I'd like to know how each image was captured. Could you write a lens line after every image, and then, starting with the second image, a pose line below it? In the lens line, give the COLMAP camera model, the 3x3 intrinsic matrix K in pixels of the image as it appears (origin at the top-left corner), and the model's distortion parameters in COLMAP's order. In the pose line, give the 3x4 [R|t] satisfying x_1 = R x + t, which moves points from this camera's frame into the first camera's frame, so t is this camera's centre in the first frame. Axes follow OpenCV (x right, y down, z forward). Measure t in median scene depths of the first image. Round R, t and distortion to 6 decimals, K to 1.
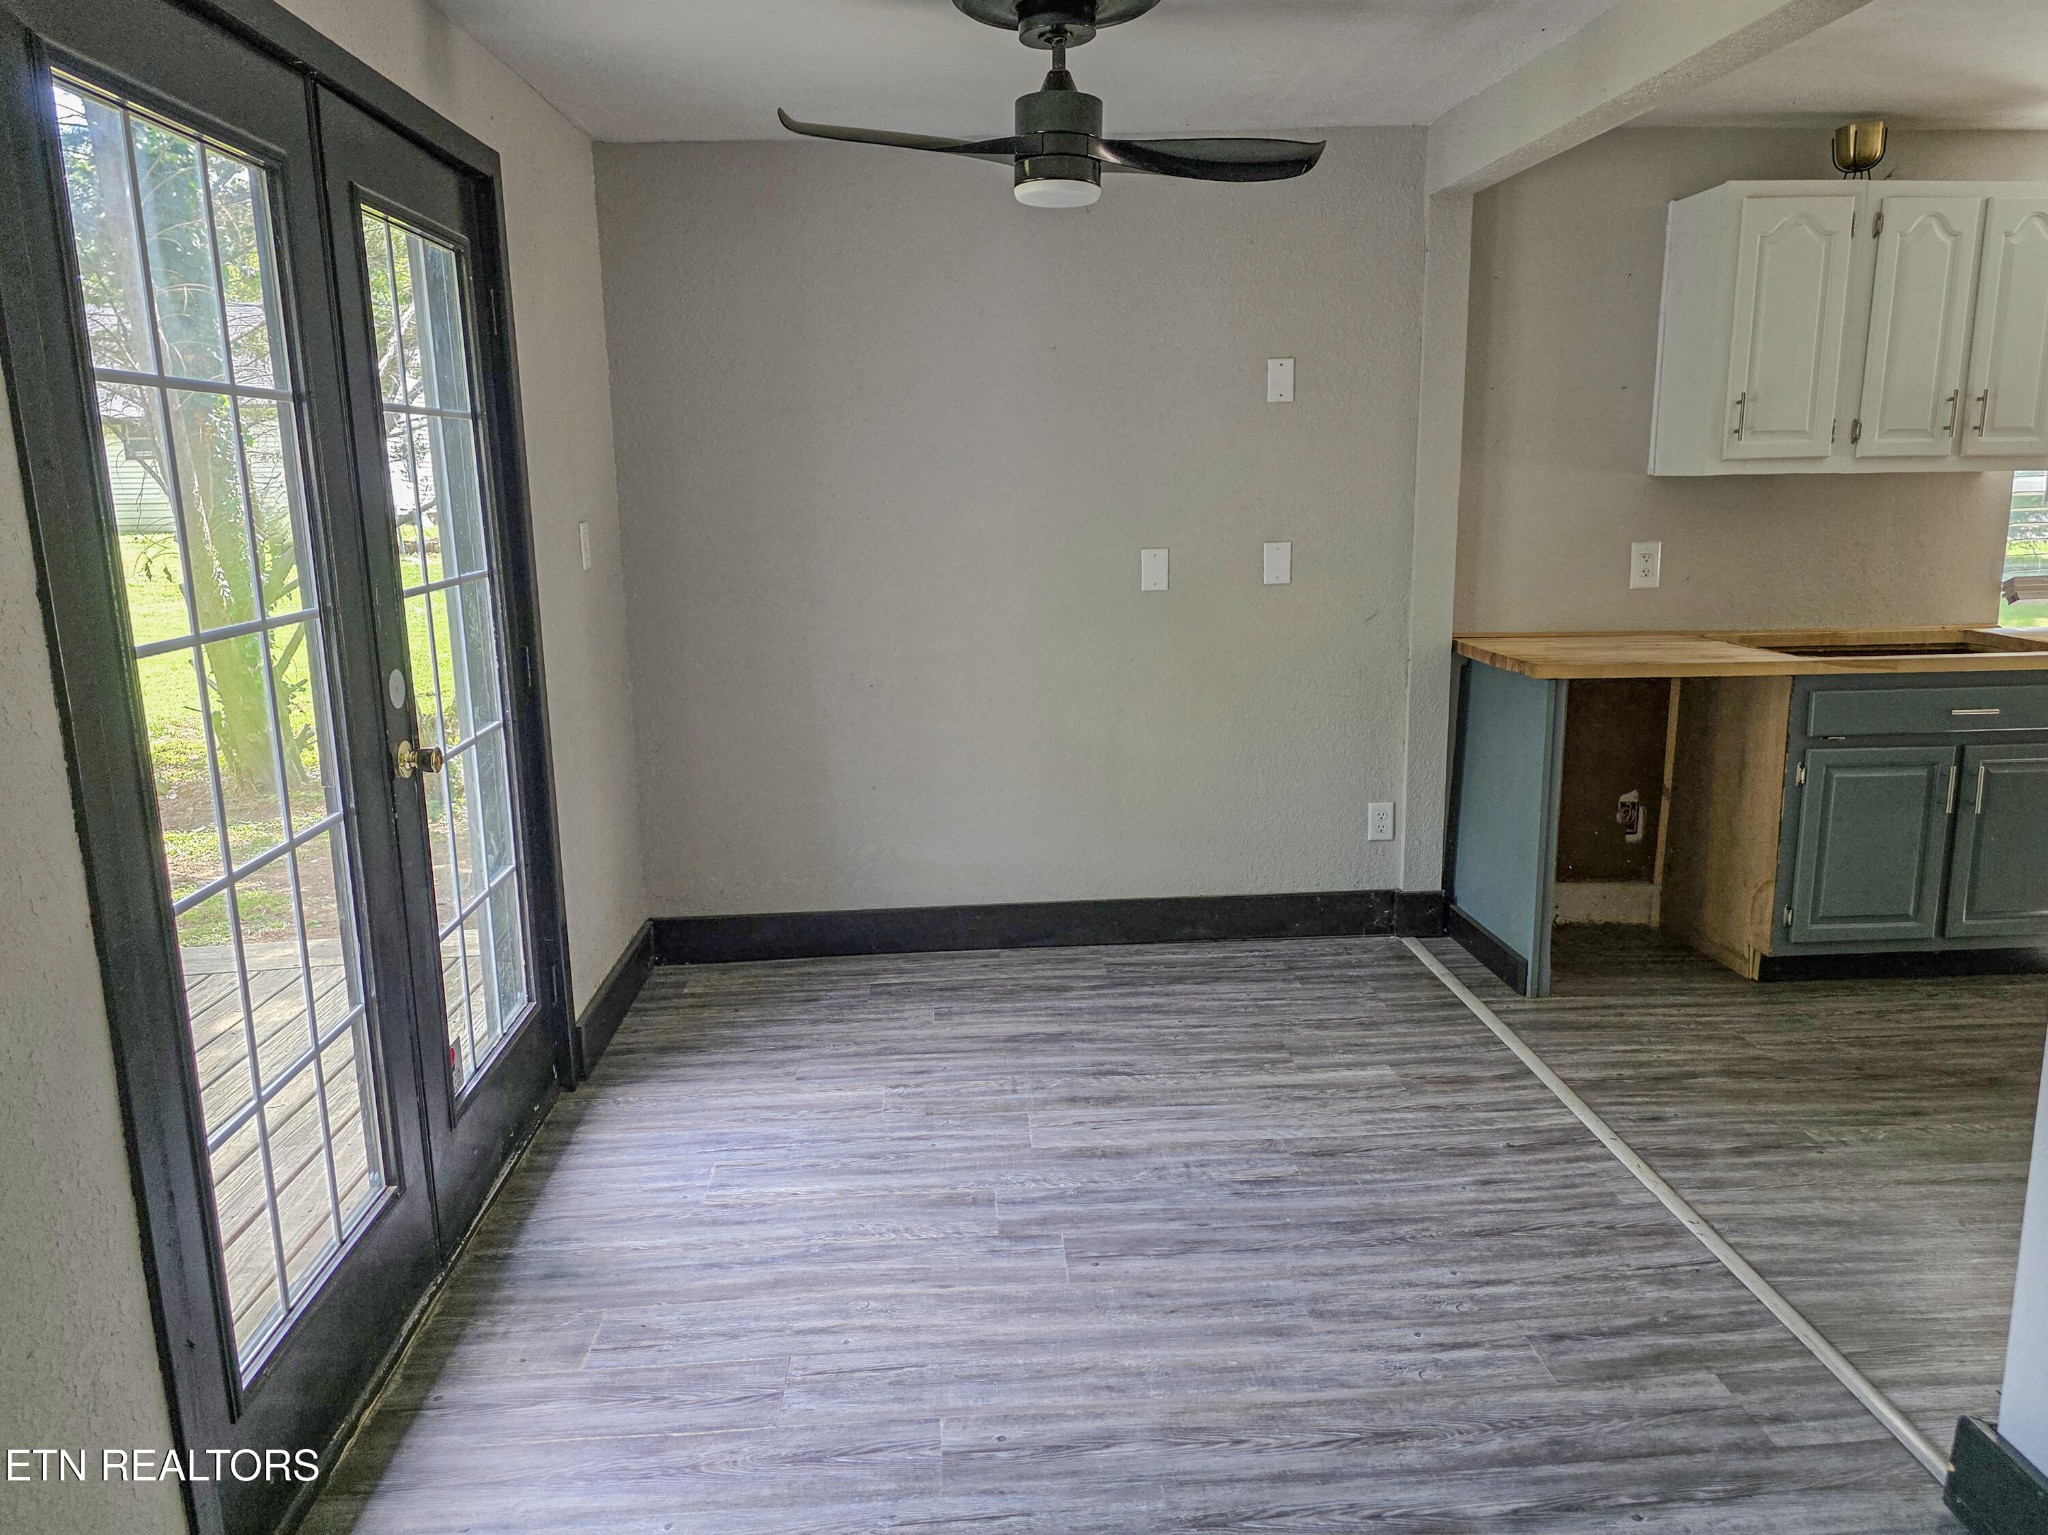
lens RADIAL K [[1476.5, 0, 1024.0], [0, 1476.5, 767.5], [0, 0, 1]] dist [0.014149, -0.002463]
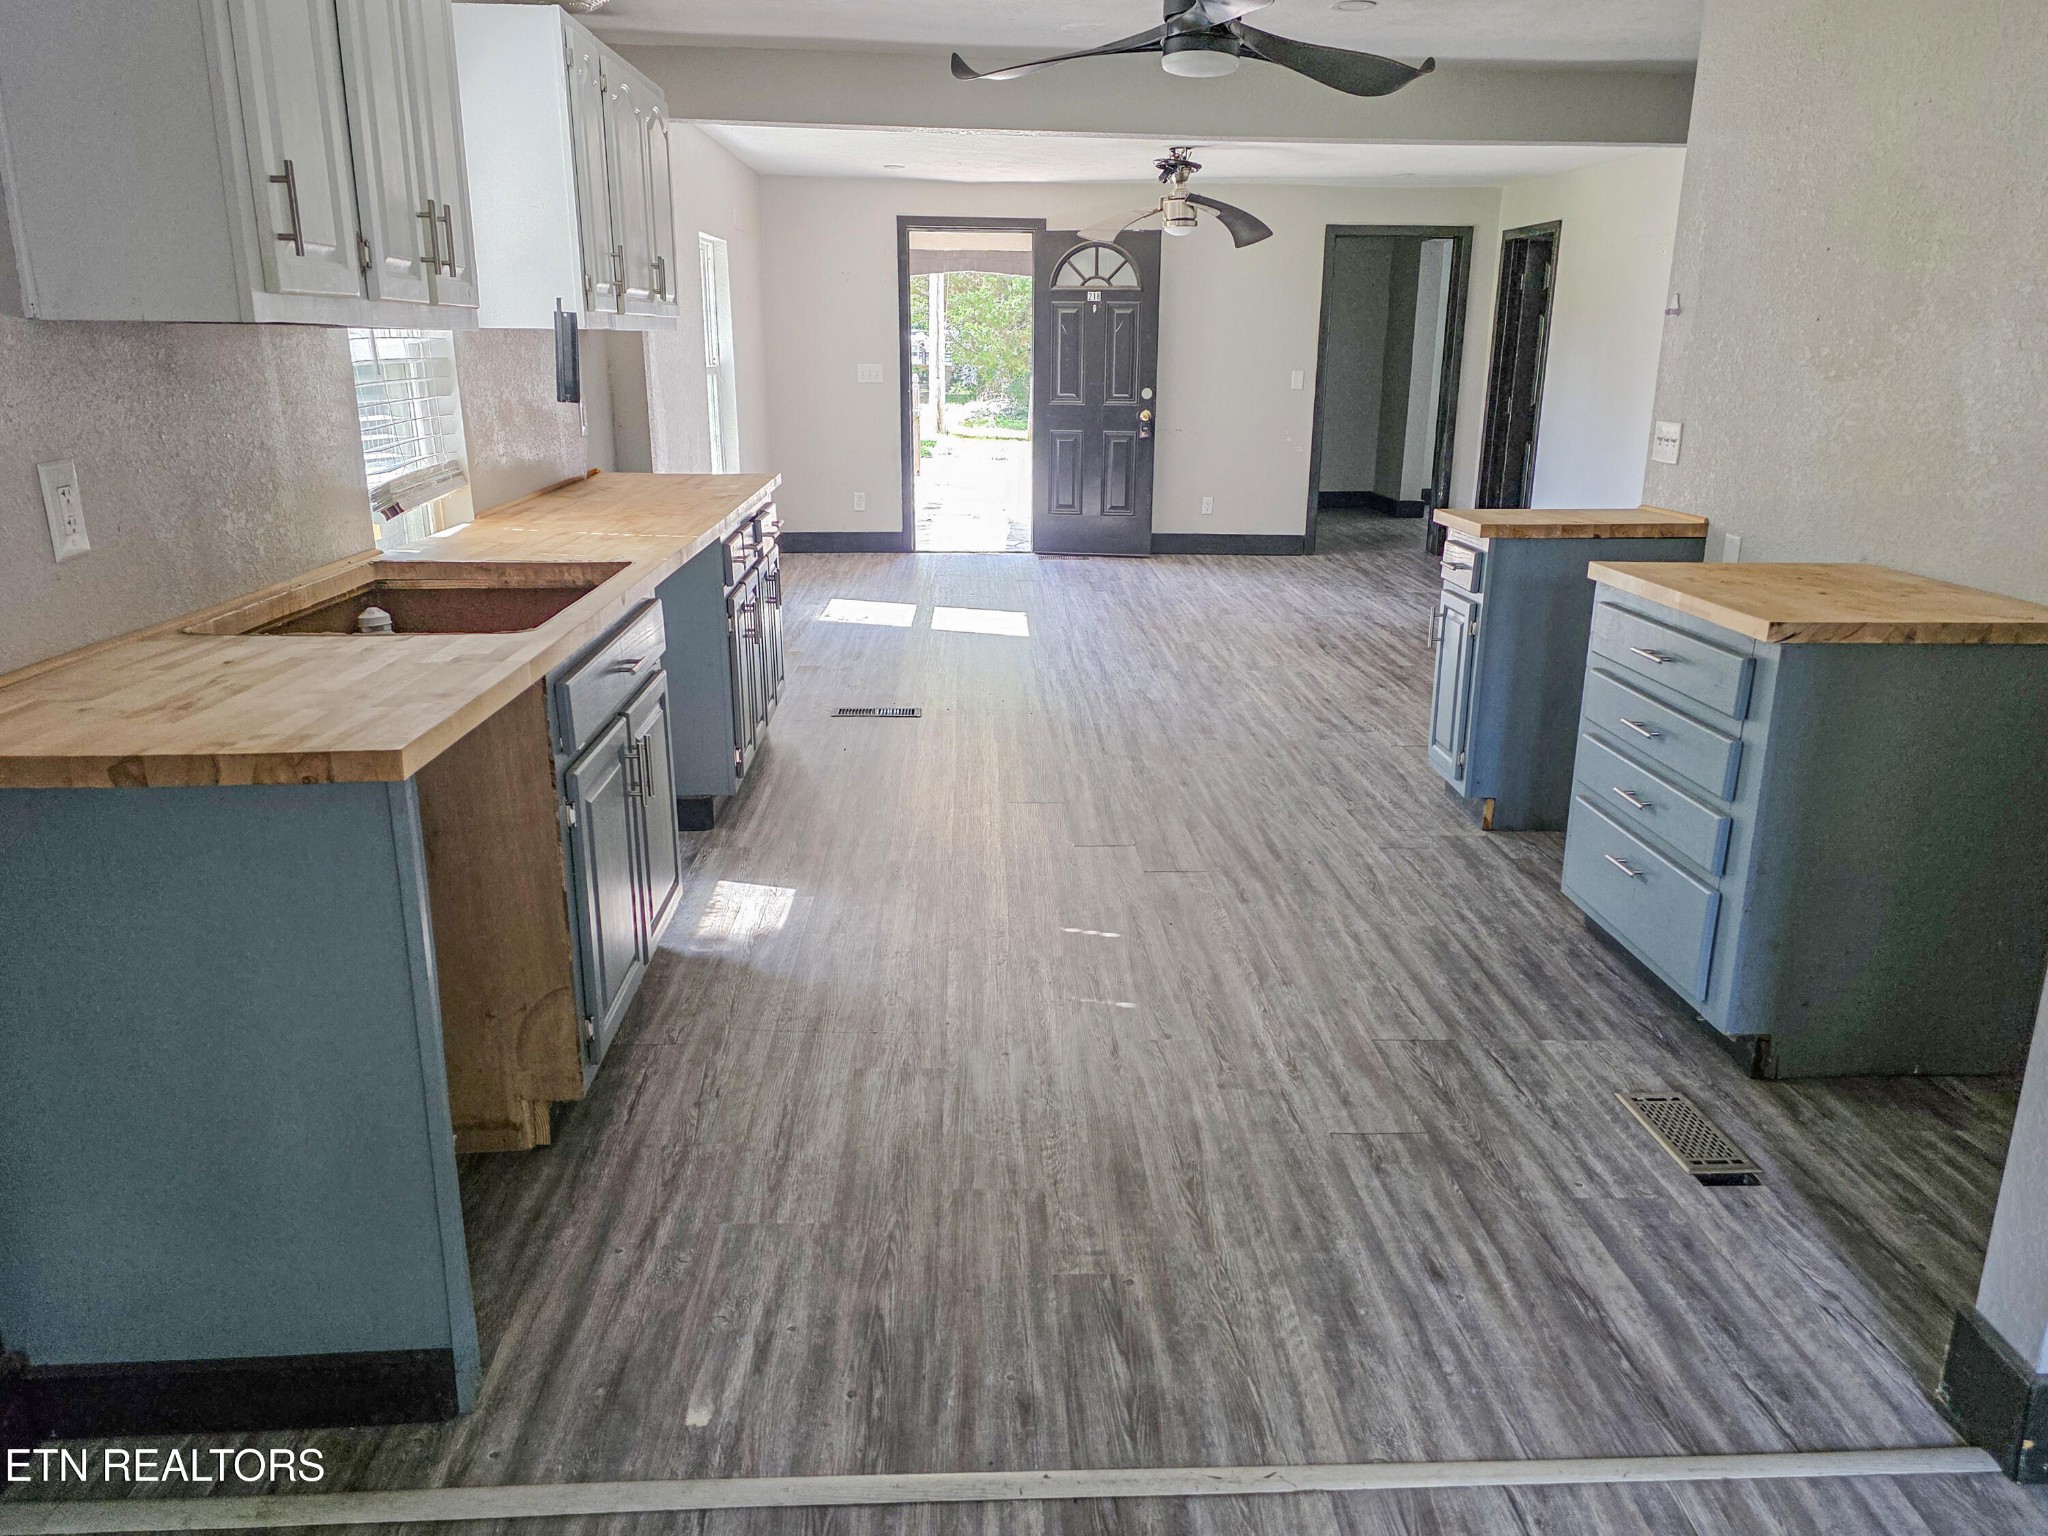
lens RADIAL K [[1476.5, 0, 1024.0], [0, 1476.5, 768.0], [0, 0, 1]] dist [0.014149, -0.002463]
pose [[0.005185, -0.260554, 0.965445, -0.071449], [0.190584, 0.948019, 0.254828, -0.130929], [-0.981657, 0.182677, 0.054573, 0.738680]]
